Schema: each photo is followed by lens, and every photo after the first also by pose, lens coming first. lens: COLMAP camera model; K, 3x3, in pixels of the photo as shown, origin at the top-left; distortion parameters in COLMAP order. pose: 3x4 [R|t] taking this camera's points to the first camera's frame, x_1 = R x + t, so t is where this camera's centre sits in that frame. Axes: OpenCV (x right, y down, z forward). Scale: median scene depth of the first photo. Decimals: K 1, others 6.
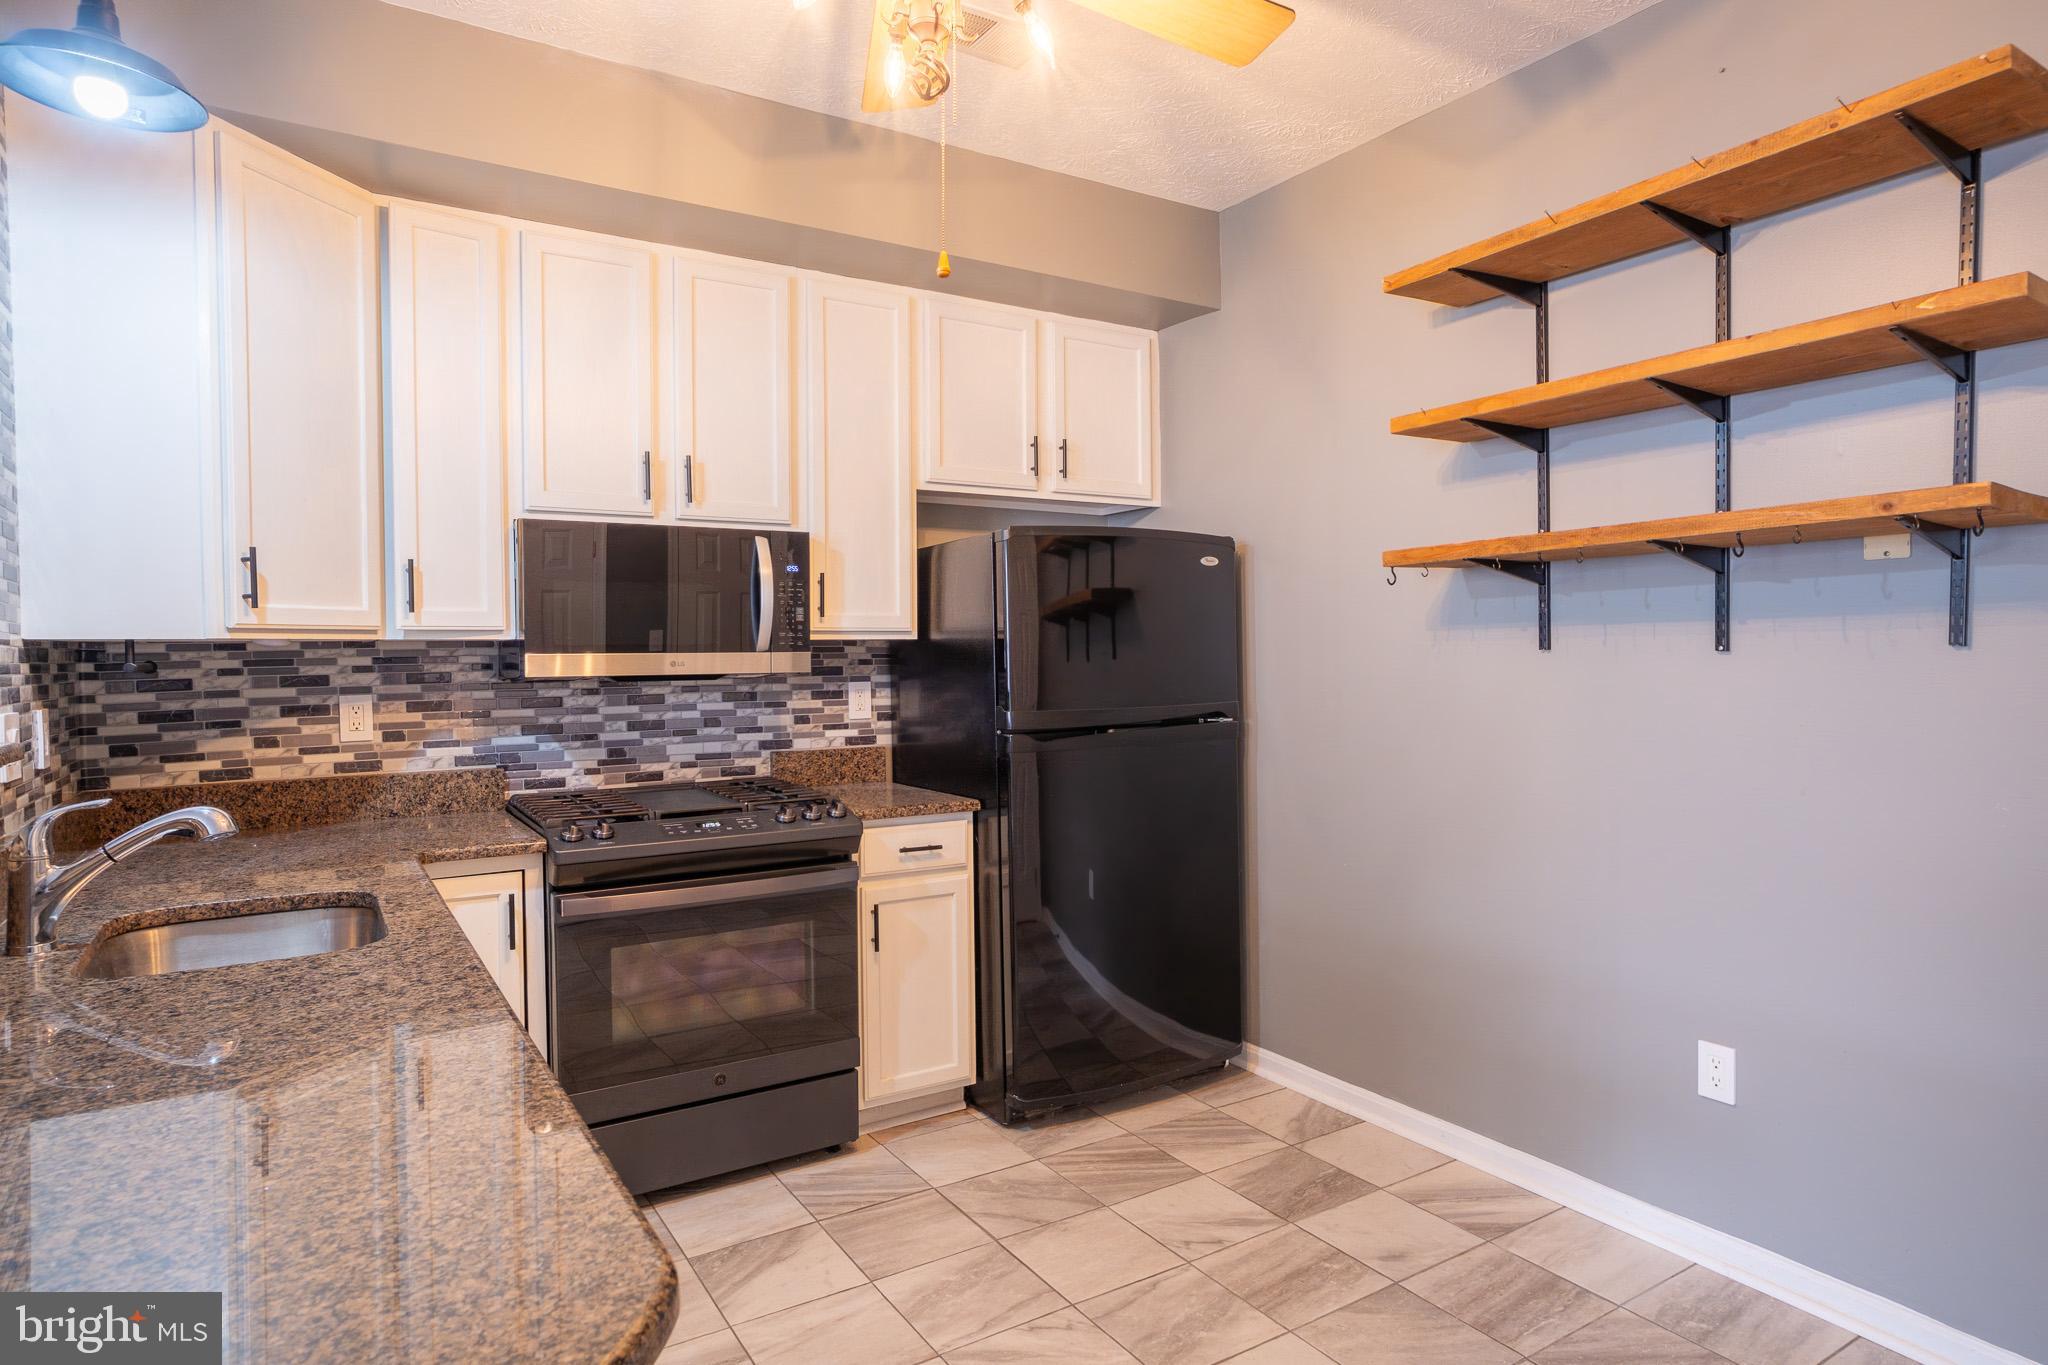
lens RADIAL K [[1169.6, 0, 1028.0], [0, 1169.6, 670.6], [0, 0, 1]] dist [-0.036341, 0.026889]
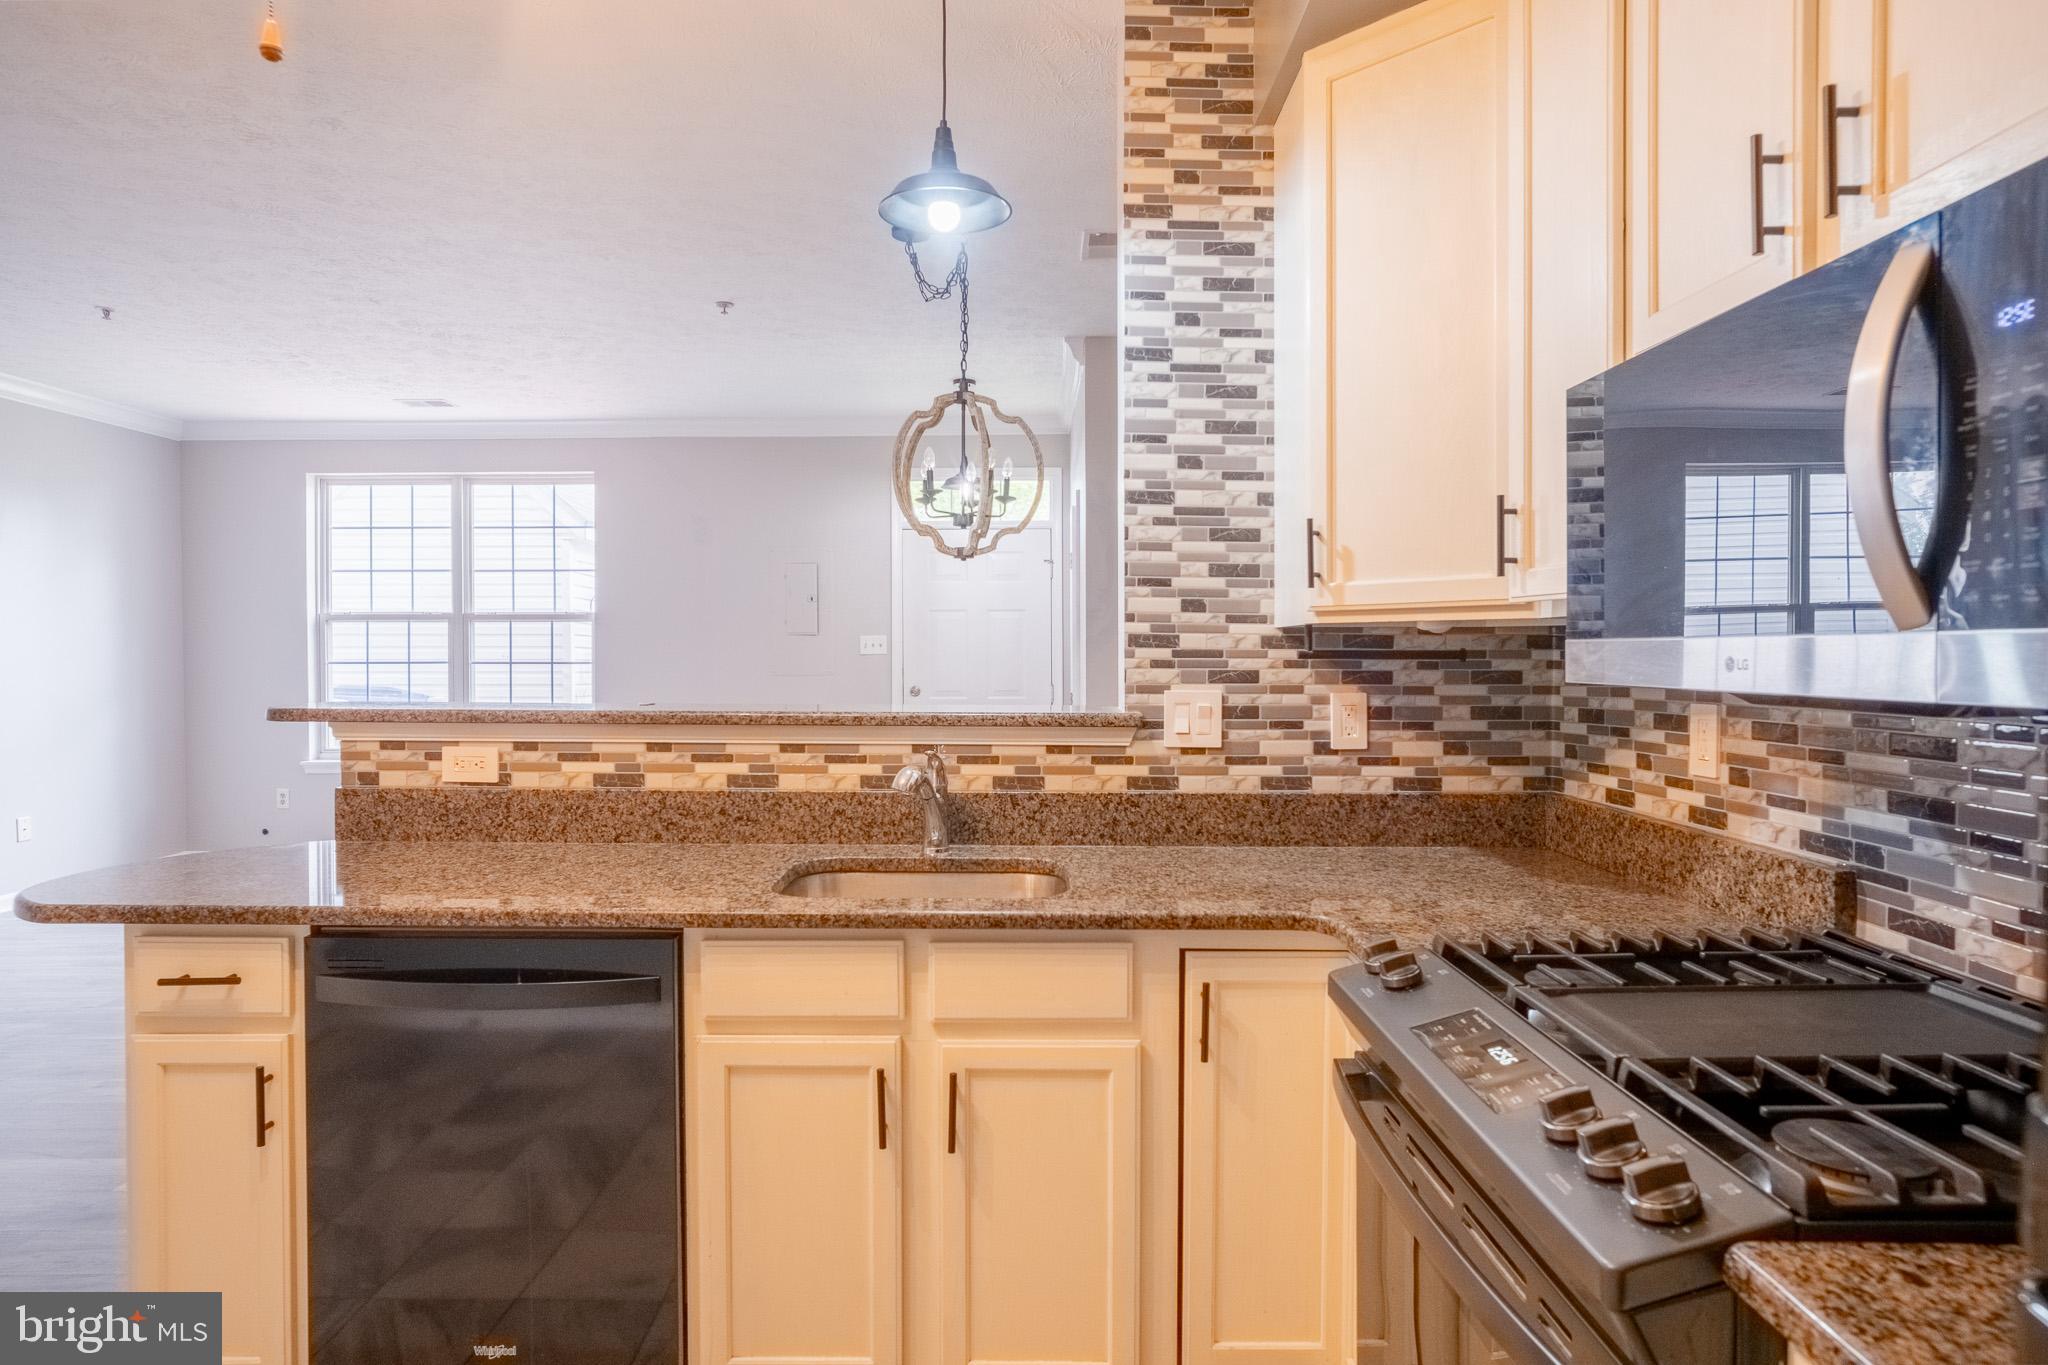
lens RADIAL K [[1163.0, 0, 1028.7], [0, 1163.0, 672.3], [0, 0, 1]] dist [-0.037400, 0.028272]
pose [[-0.533028, 0.023240, -0.845778, 0.139397], [-0.009210, 0.999404, 0.033266, -0.012805], [0.846047, 0.025521, -0.532497, 0.947492]]
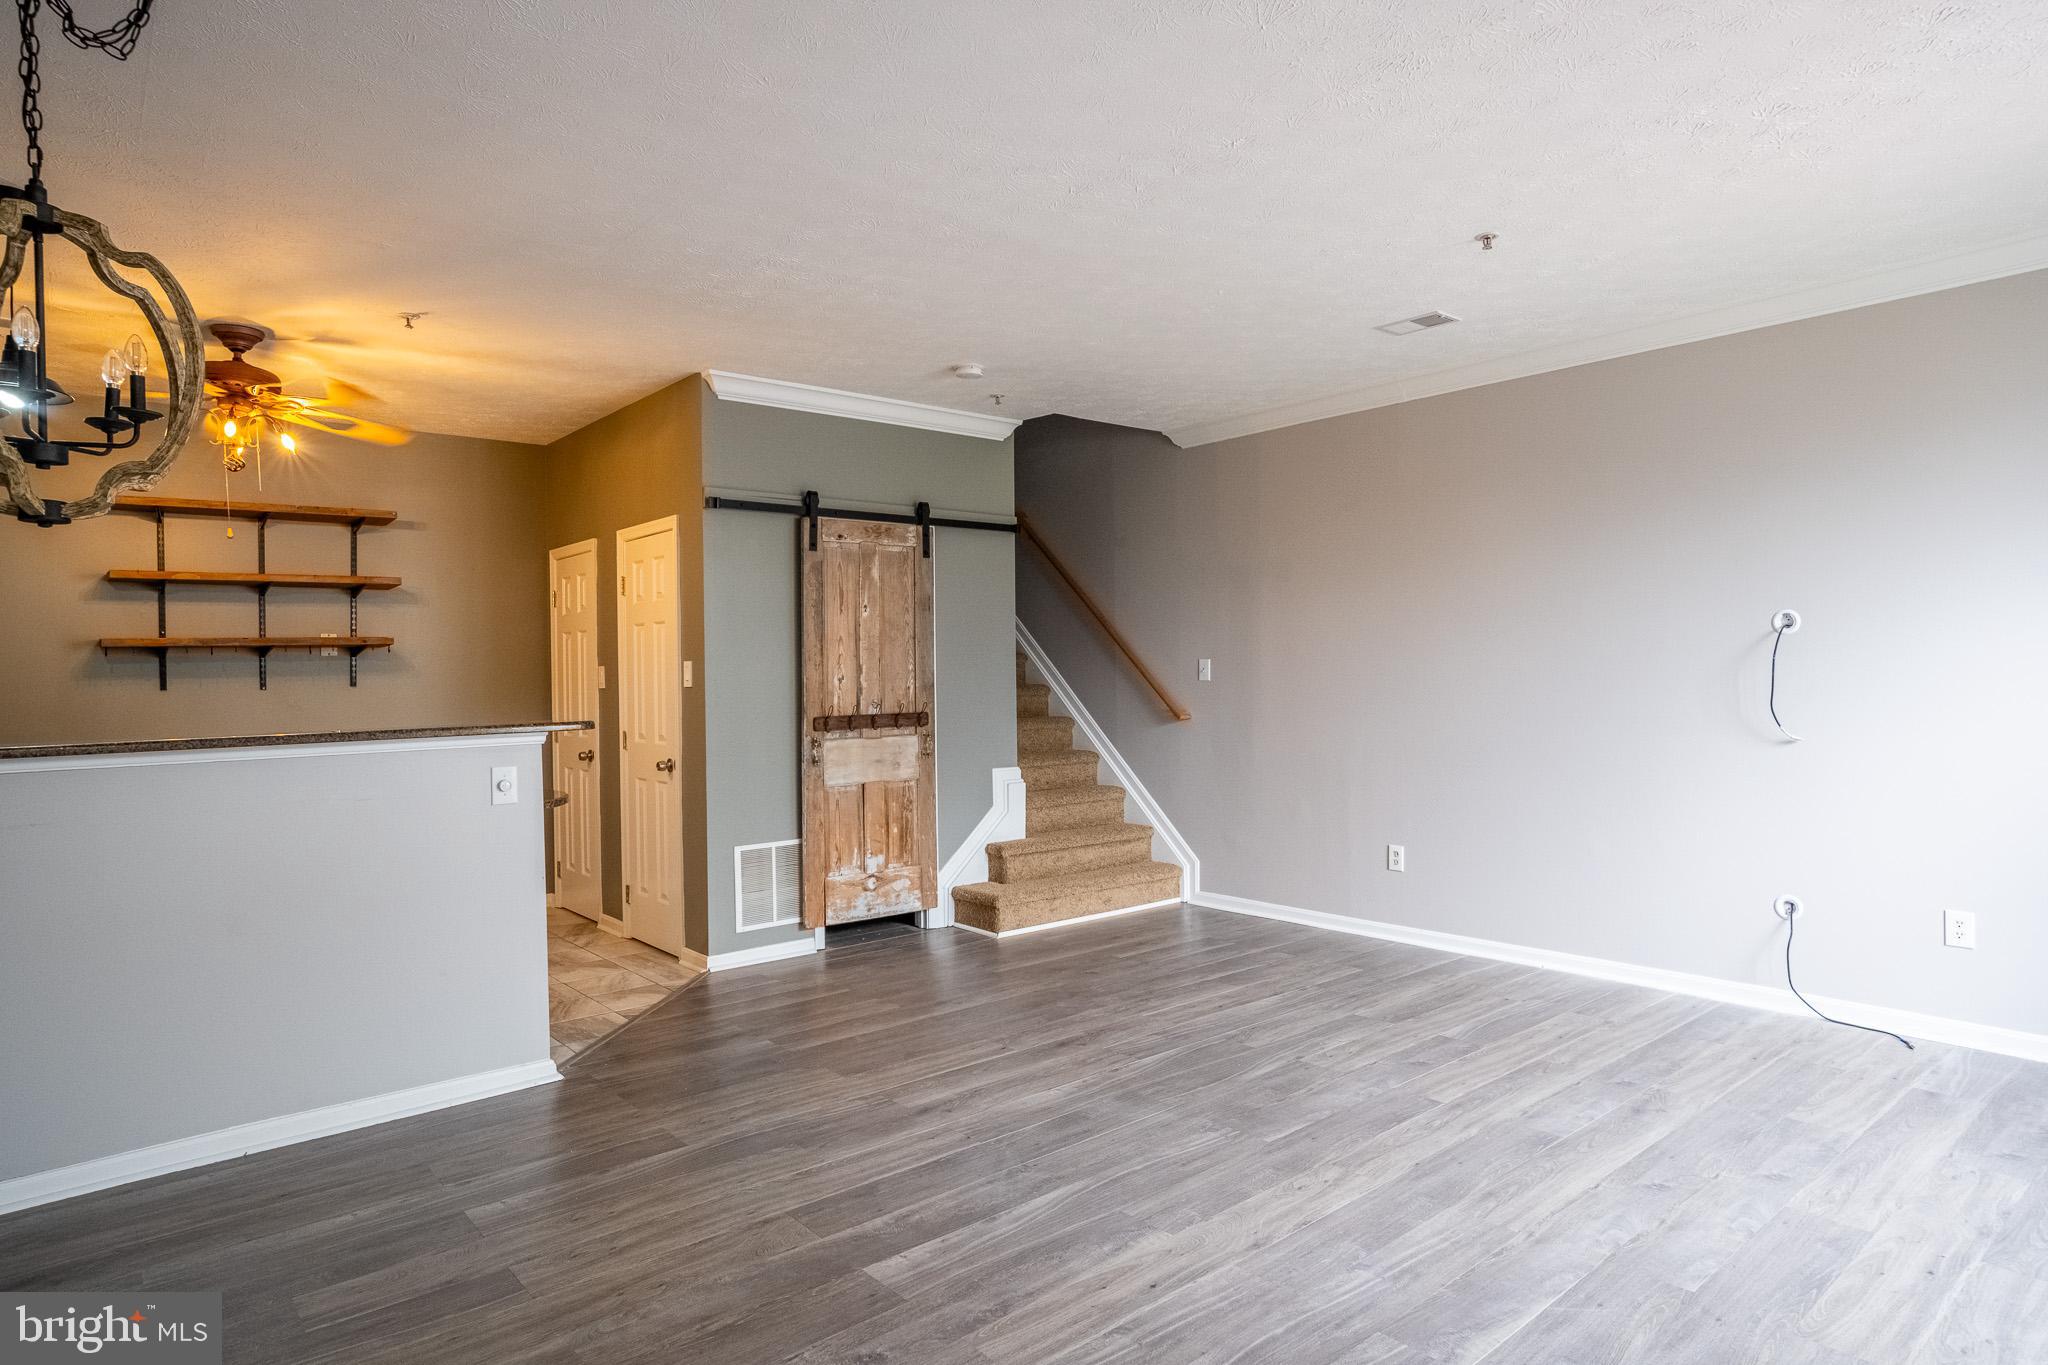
lens RADIAL K [[1163.0, 0, 1028.7], [0, 1163.0, 672.3], [0, 0, 1]] dist [-0.037400, 0.028272]
pose [[-0.147623, 0.012348, 0.988967, -1.535745], [0.033816, 0.999400, -0.007430, 0.014582], [-0.988465, 0.032346, -0.147952, -0.181504]]
